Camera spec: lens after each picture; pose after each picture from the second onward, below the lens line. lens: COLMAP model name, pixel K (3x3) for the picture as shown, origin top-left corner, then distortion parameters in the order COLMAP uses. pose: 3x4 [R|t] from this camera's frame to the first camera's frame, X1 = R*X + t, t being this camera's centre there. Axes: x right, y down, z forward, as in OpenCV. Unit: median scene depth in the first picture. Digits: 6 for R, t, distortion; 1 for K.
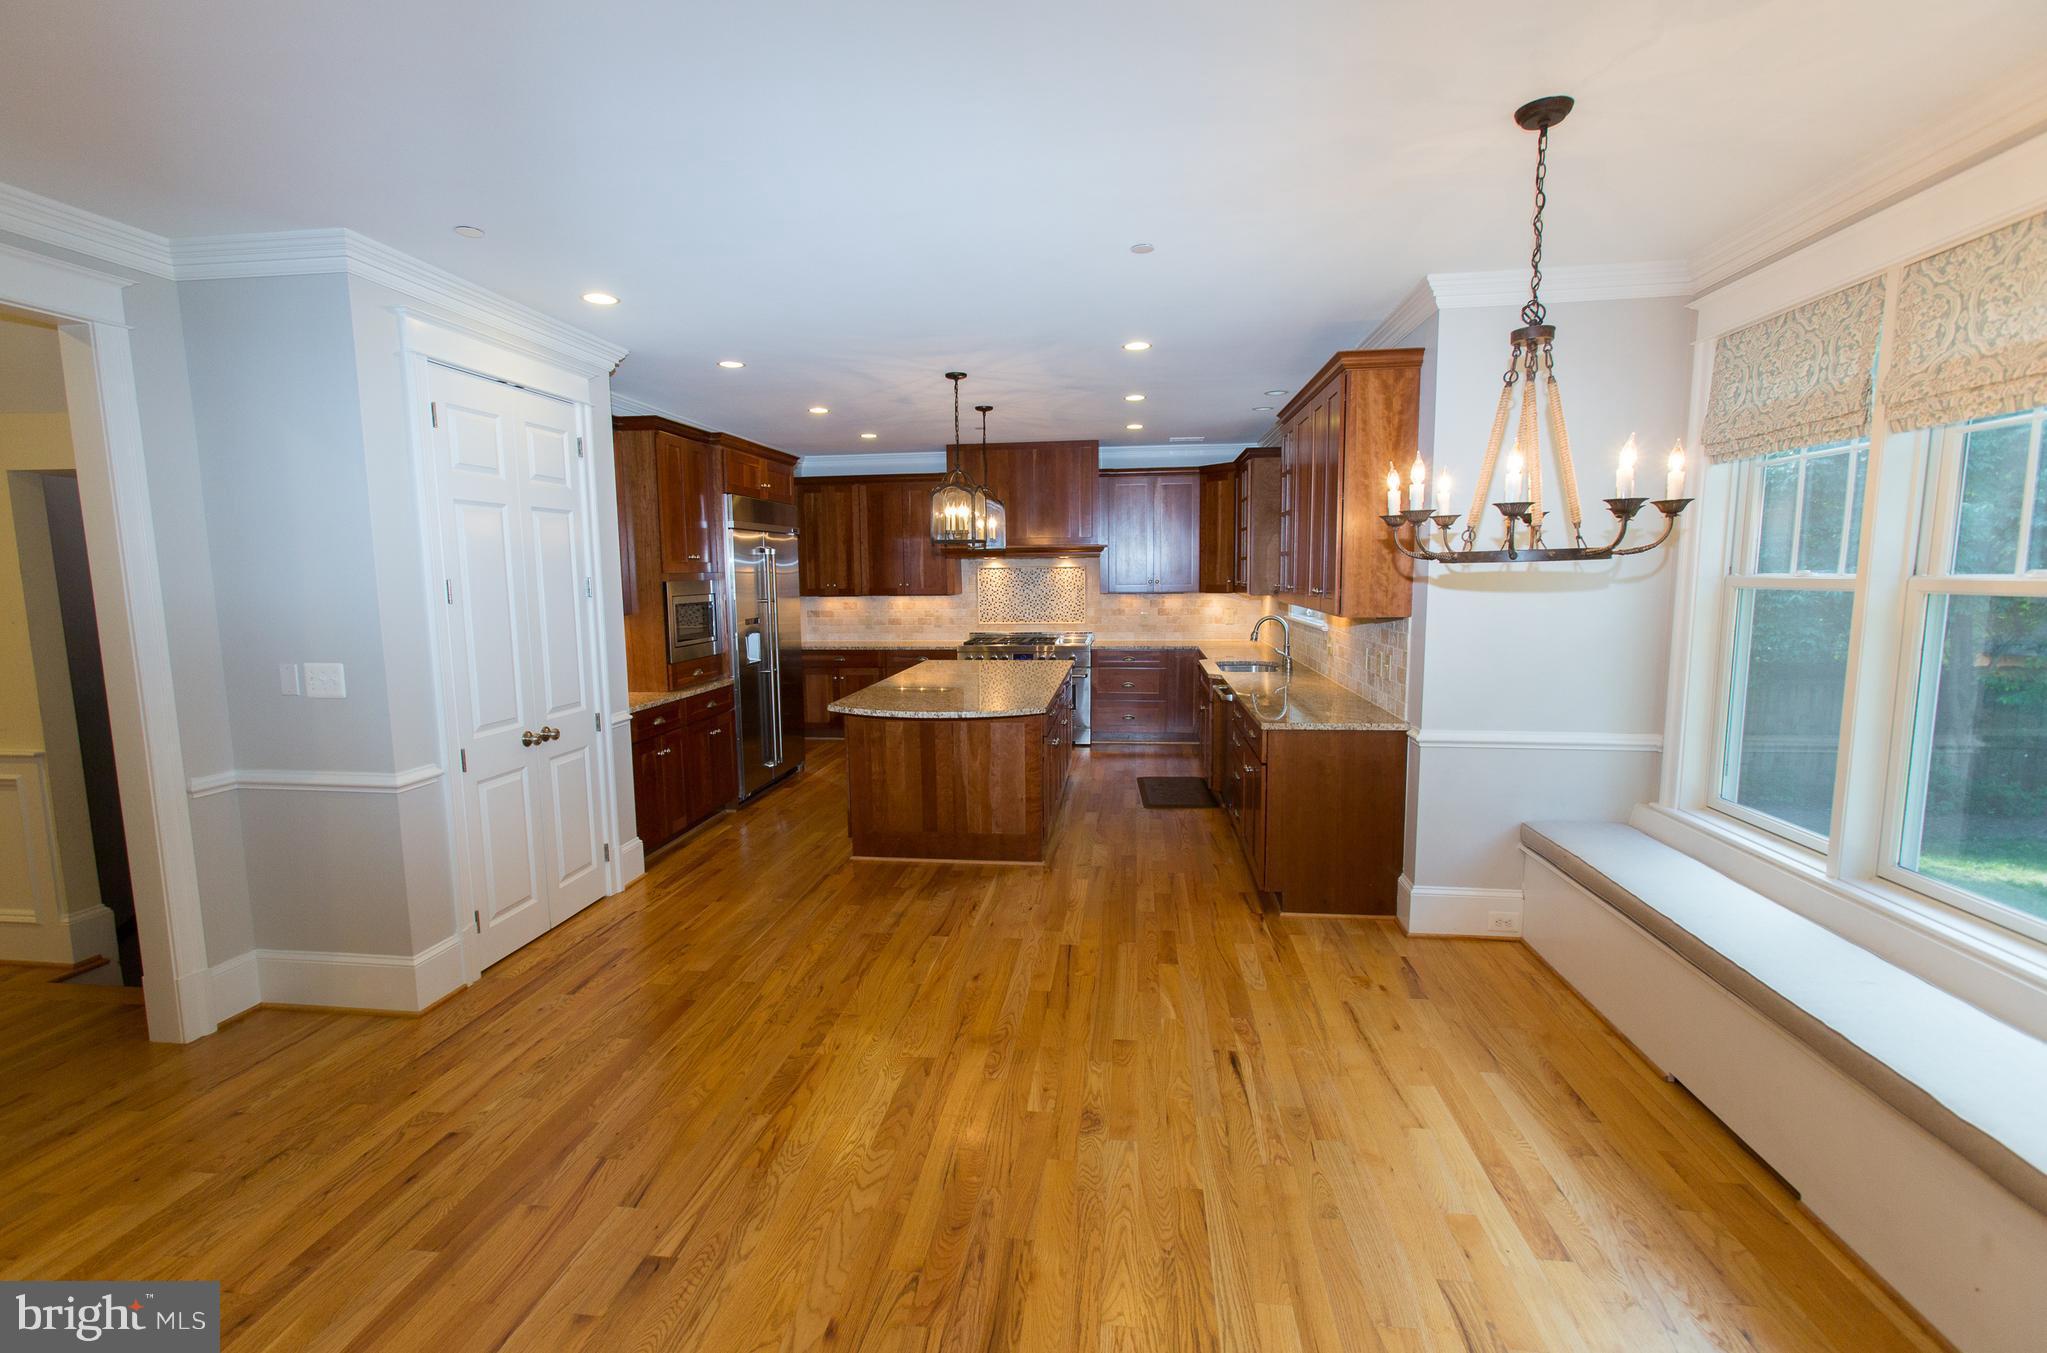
lens RADIAL K [[891.2, 0, 1021.3], [0, 891.2, 674.9], [0, 0, 1]] dist [0.003831, 0.000295]
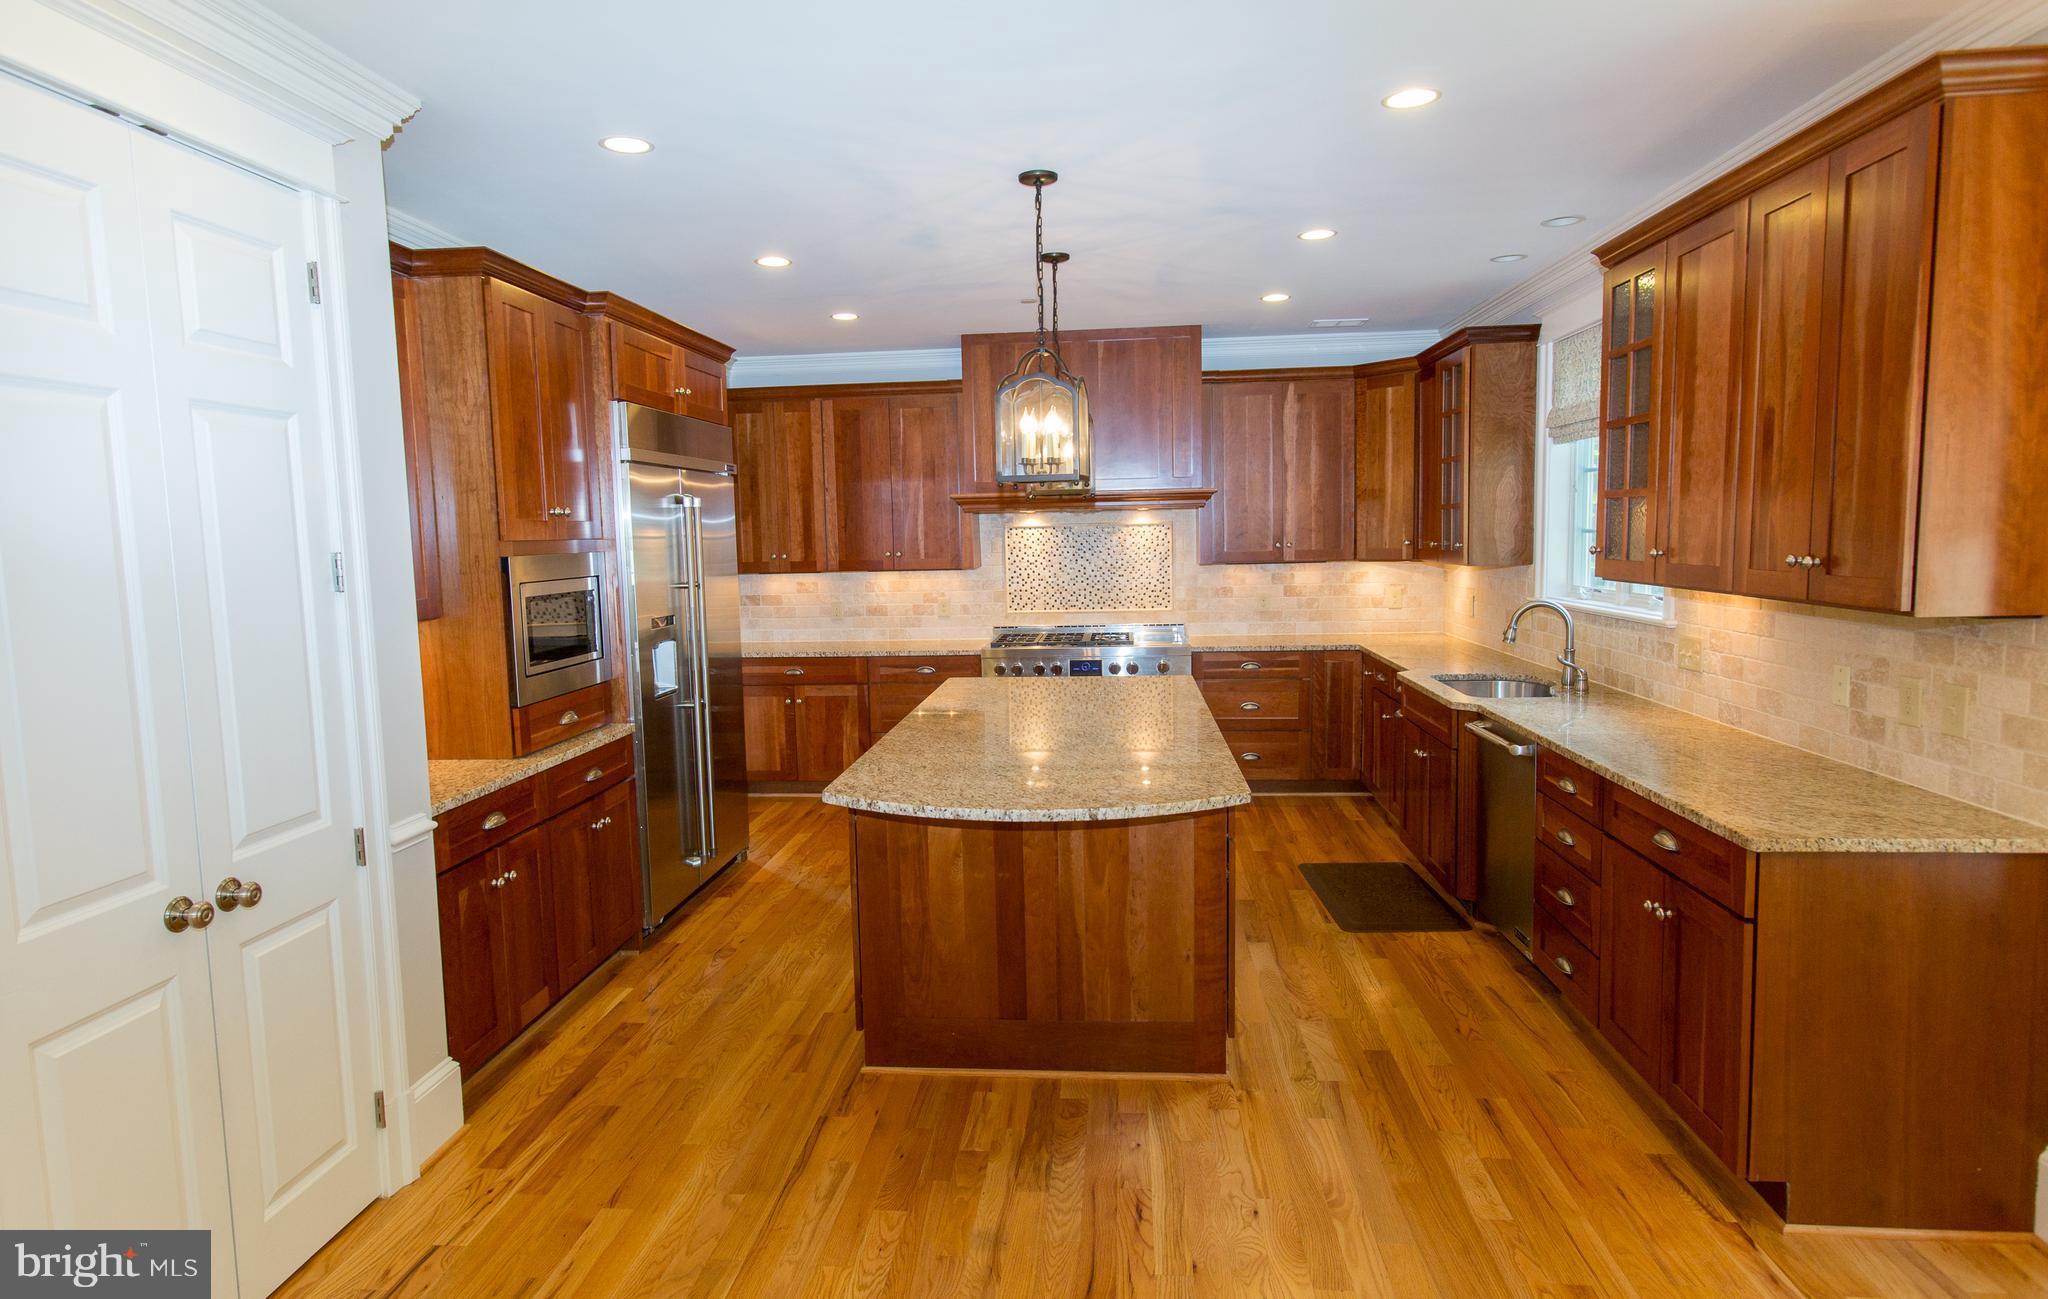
lens RADIAL K [[1120.4, 0, 1027.6], [0, 1120.4, 643.6], [0, 0, 1]] dist [0.021110, -0.002191]
pose [[0.999171, -0.014208, 0.038155, -0.112369], [0.014835, 0.999759, -0.016199, -0.036787], [-0.037915, 0.016752, 0.999141, 0.314072]]
